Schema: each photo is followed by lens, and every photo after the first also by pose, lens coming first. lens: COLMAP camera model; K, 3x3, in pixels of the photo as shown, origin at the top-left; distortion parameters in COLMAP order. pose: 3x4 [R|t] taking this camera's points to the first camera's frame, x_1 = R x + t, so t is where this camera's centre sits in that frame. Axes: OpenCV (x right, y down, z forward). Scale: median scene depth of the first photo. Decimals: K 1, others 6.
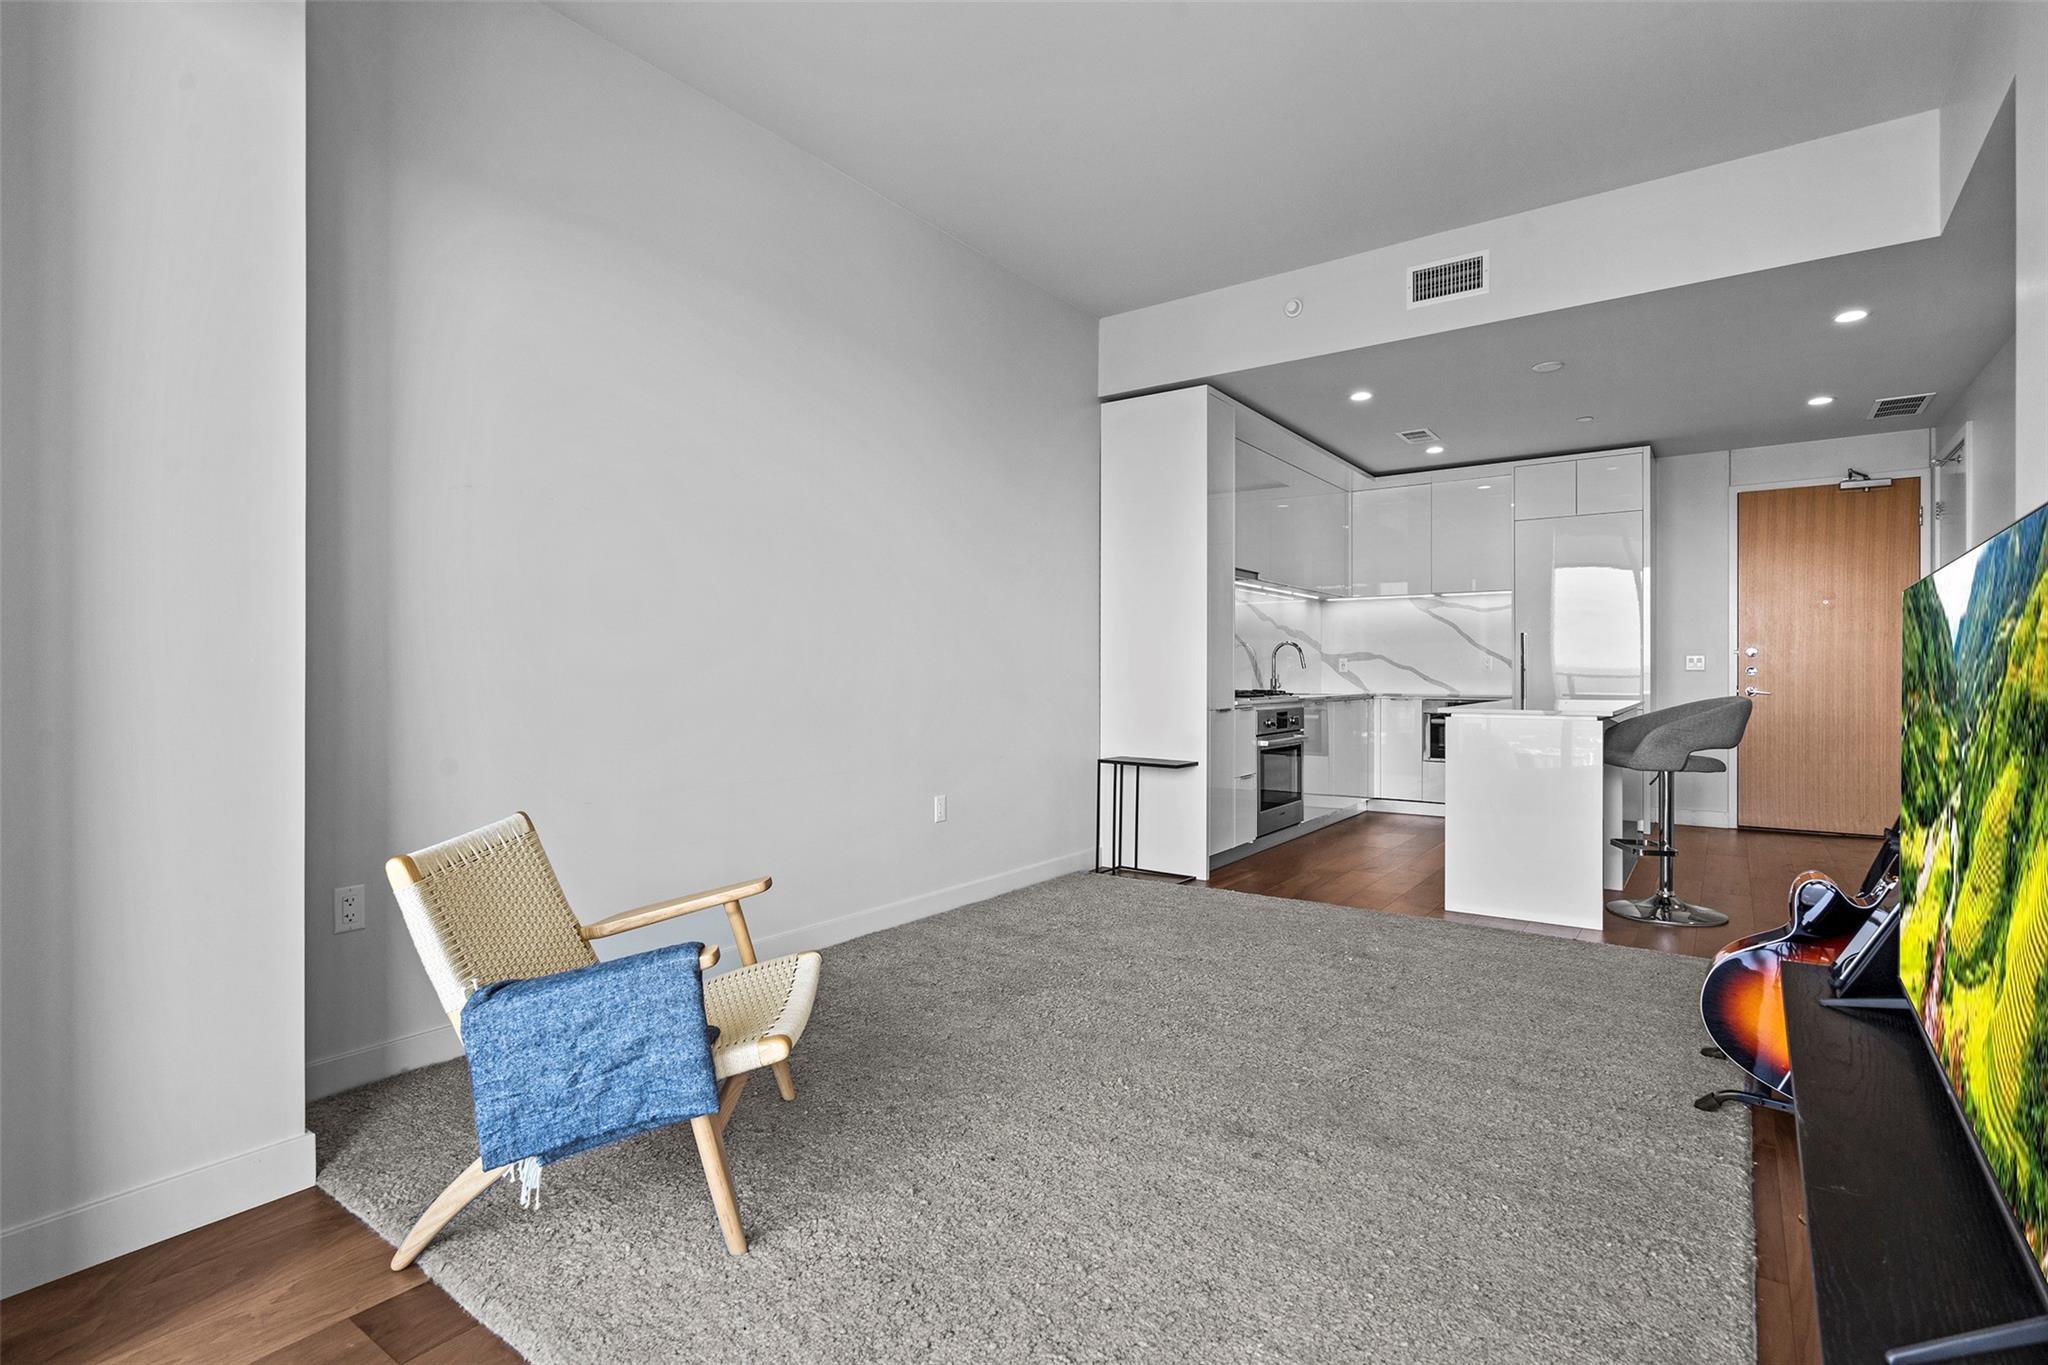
lens RADIAL K [[998.1, 0, 1023.4], [0, 998.1, 668.1], [0, 0, 1]] dist [-0.001707, 0.003936]
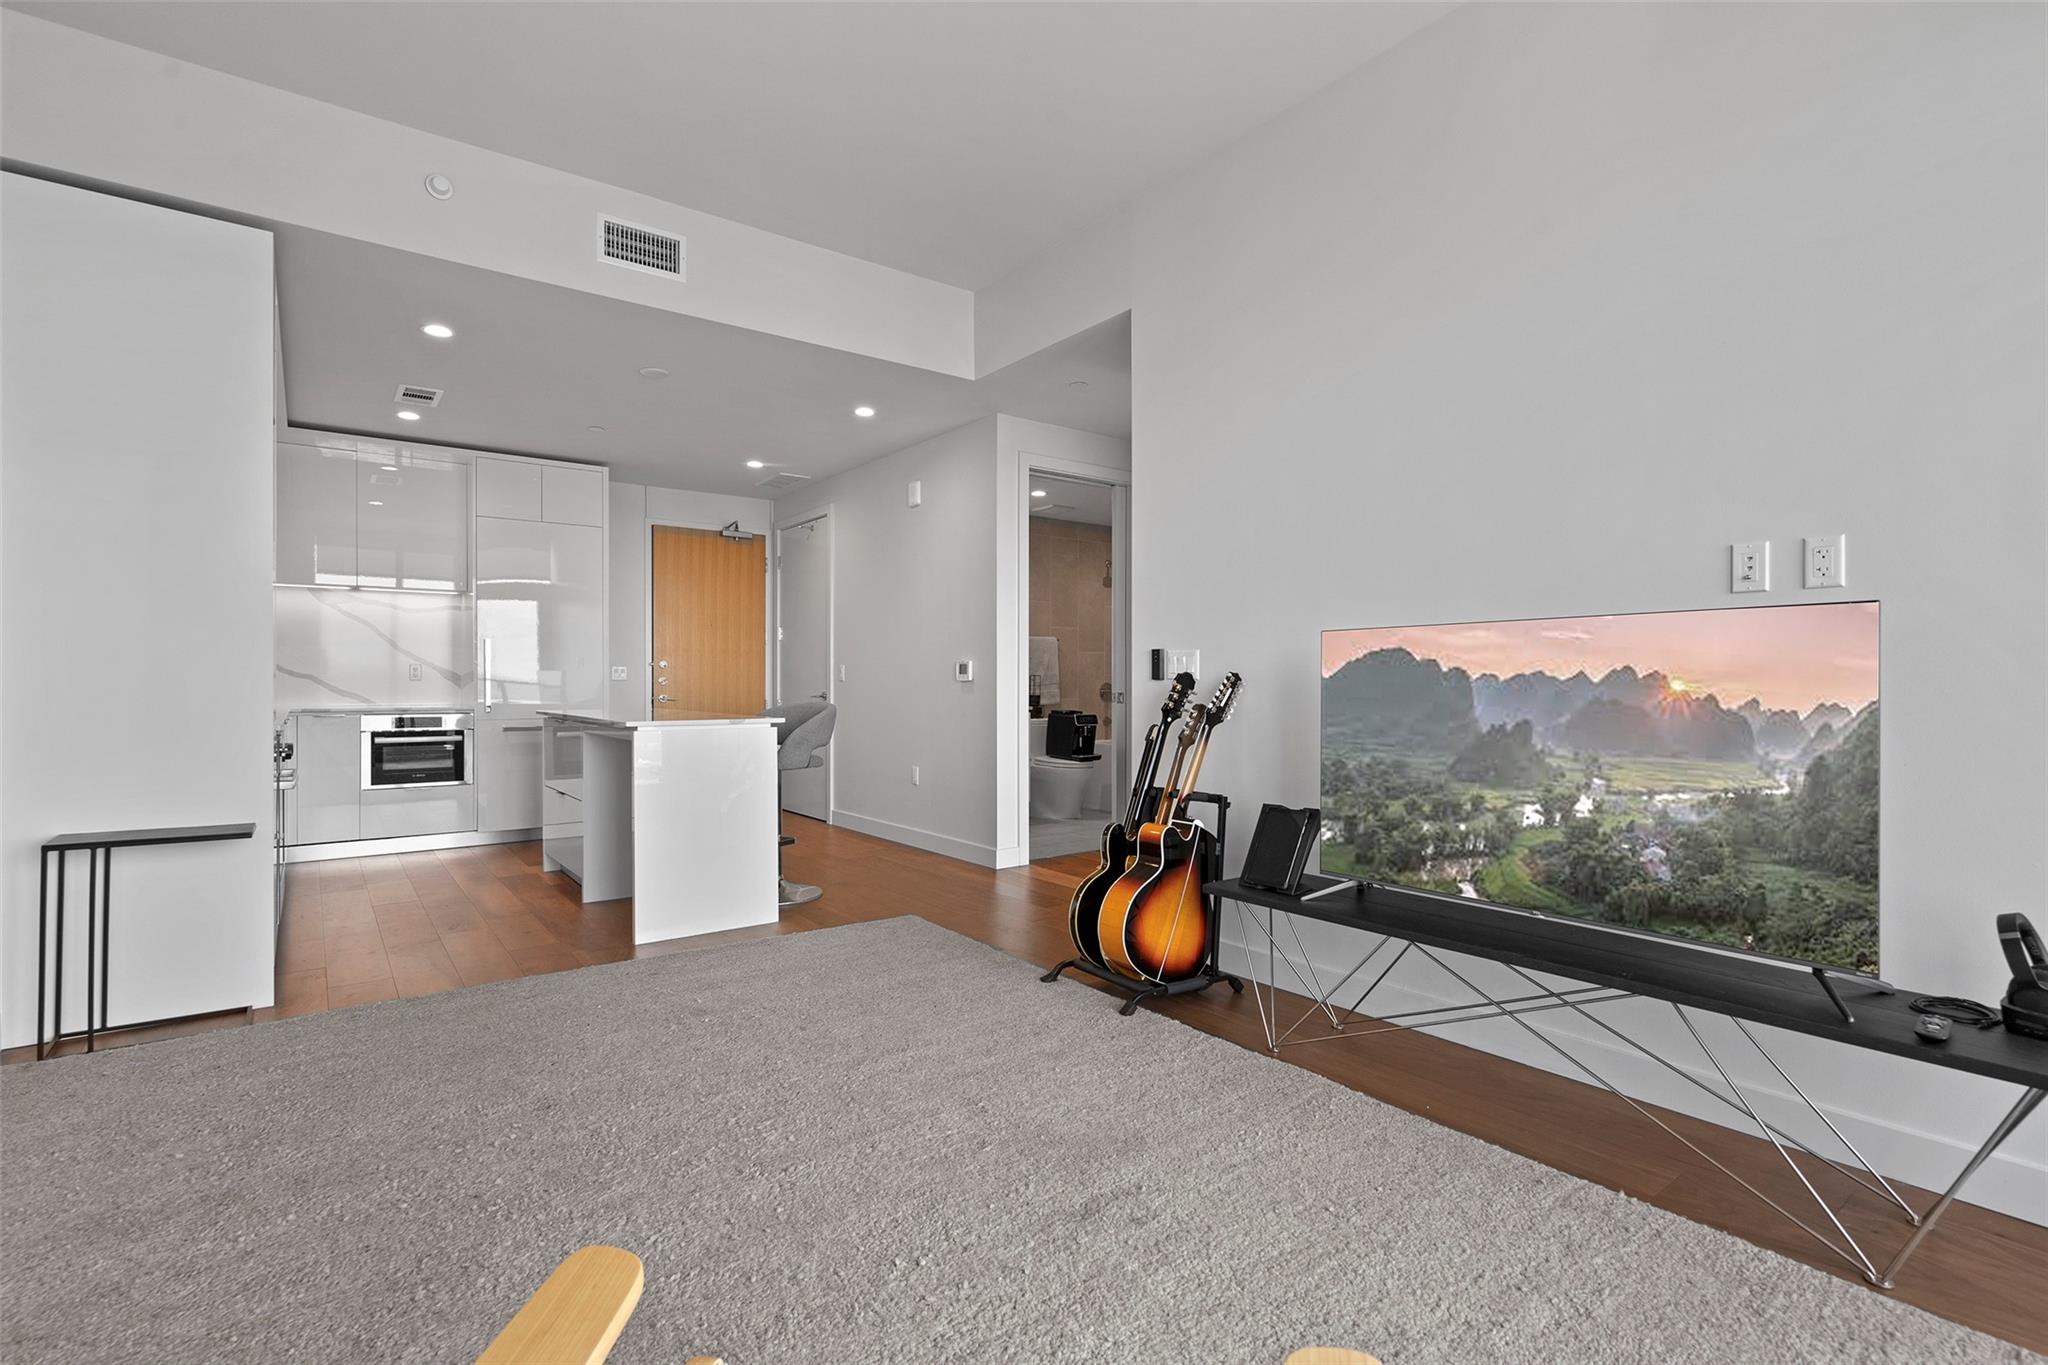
lens RADIAL K [[942.6, 0, 1032.4], [0, 942.6, 688.9], [0, 0, 1]] dist [-0.010362, 0.004183]
pose [[0.292667, -0.007875, 0.956182, -0.227385], [-0.003969, 0.999947, 0.009451, 0.000719], [-0.956206, -0.006561, 0.292621, 0.322523]]
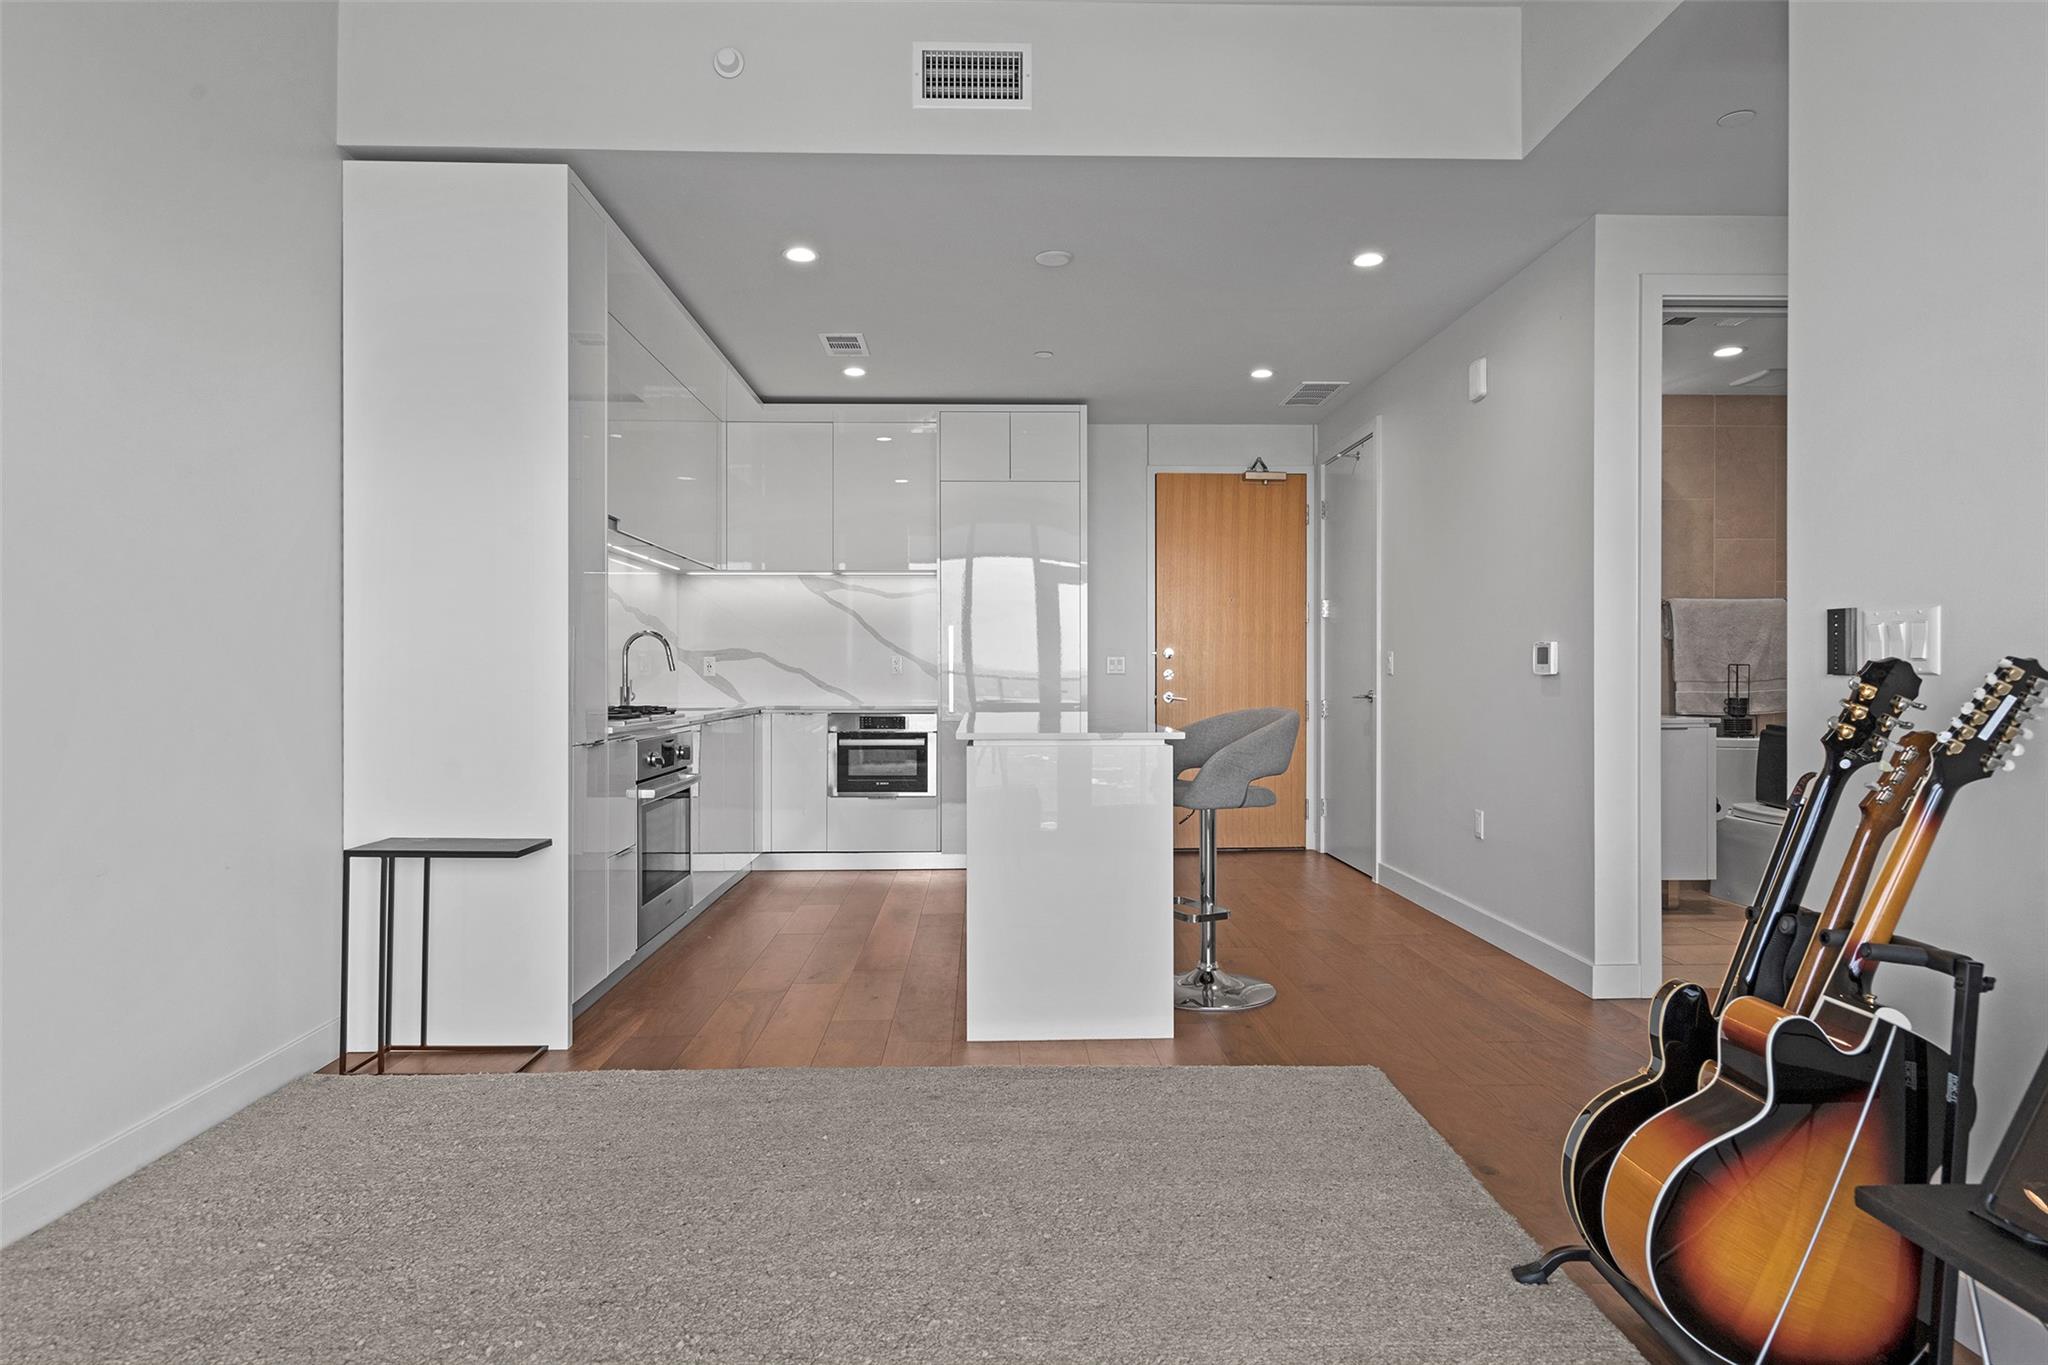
lens RADIAL K [[1172.7, 0, 1026.3], [0, 1172.7, 676.7], [0, 0, 1]] dist [0.007464, 0.000495]
pose [[0.795395, -0.003064, 0.606083, -0.010840], [-0.000746, 0.999982, 0.006034, -0.001246], [-0.606091, -0.005252, 0.795378, 0.288090]]
